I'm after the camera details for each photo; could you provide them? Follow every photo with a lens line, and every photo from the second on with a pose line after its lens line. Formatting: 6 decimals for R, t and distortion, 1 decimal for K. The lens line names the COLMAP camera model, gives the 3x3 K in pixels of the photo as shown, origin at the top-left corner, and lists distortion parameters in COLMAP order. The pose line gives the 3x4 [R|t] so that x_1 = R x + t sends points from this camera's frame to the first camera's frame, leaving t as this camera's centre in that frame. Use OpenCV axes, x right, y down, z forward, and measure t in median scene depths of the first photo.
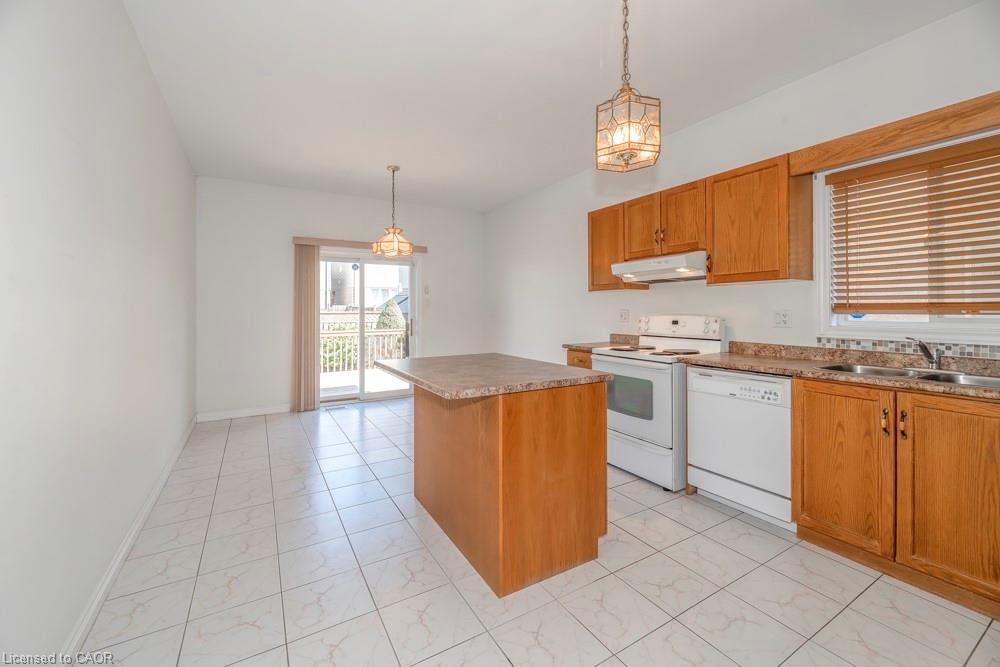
lens RADIAL K [[420.2, 0, 510.1], [0, 420.2, 302.1], [0, 0, 1]] dist [0.005681, -0.000060]
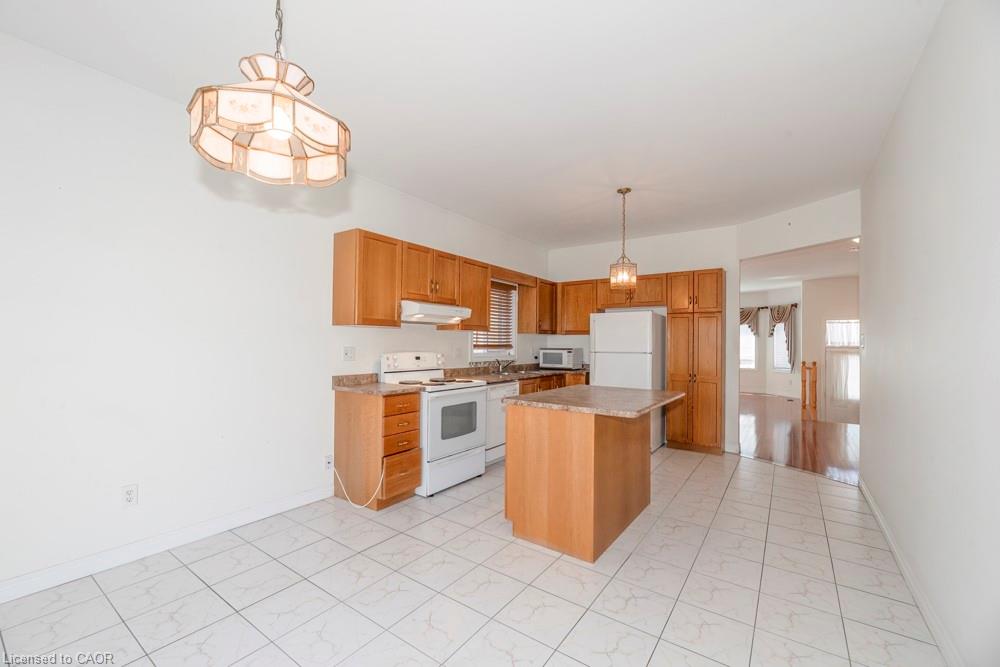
lens RADIAL K [[420.2, 0, 497.1], [0, 420.2, 334.6], [0, 0, 1]] dist [0.005681, -0.000060]
pose [[-0.397536, 0.031651, 0.917041, -0.574597], [-0.012368, 0.999129, -0.039846, 0.019260], [-0.917503, -0.027182, -0.396798, 0.921398]]
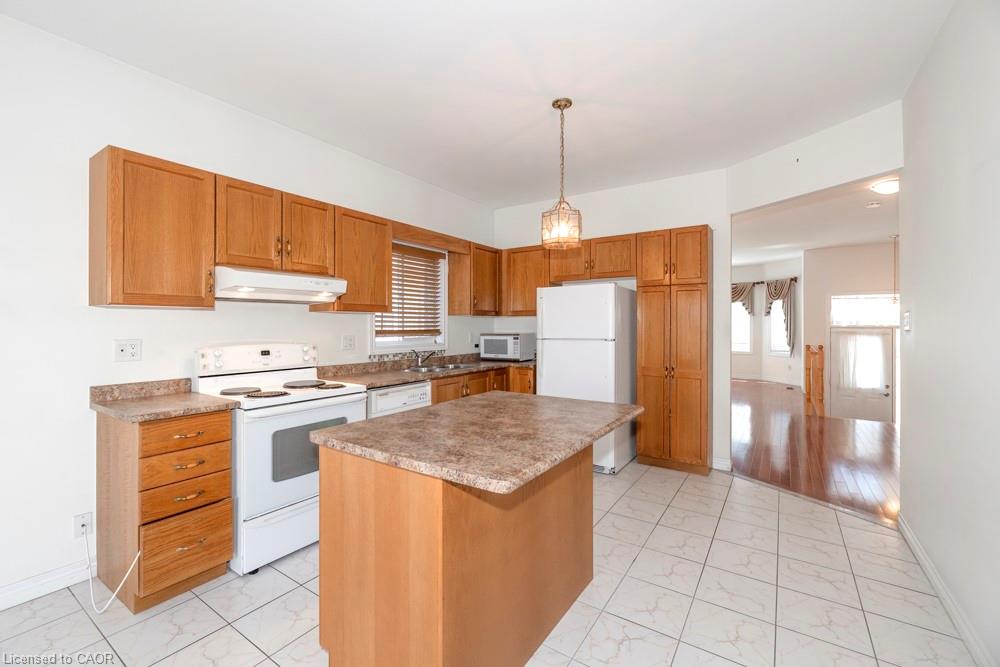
lens RADIAL K [[420.2, 0, 505.6], [0, 420.2, 320.8], [0, 0, 1]] dist [0.005681, -0.000060]
pose [[-0.420994, 0.025800, 0.906696, -0.393045], [-0.000614, 0.999587, -0.028729, 0.006614], [-0.907063, -0.012652, -0.420804, 0.669990]]
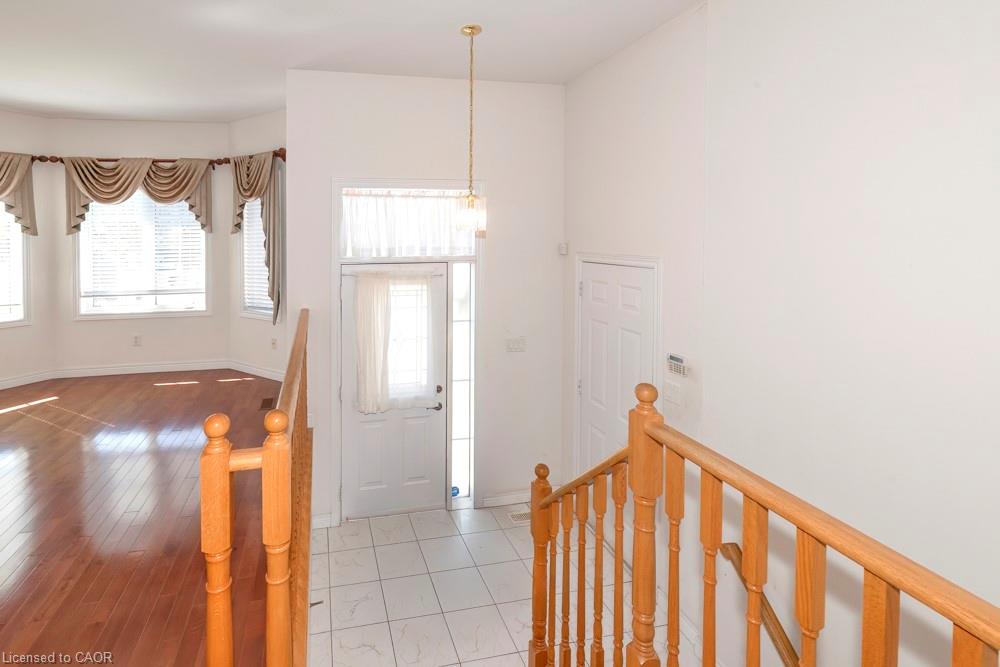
lens RADIAL K [[434.8, 0, 419.5], [0, 434.8, 249.1], [0, 0, 1]] dist [-0.005143, -0.000254]
pose [[-0.945697, 0.012681, 0.324803, 0.146363], [0.018479, 0.999720, 0.014773, -0.040790], [-0.324524, 0.019973, -0.945666, -0.409916]]
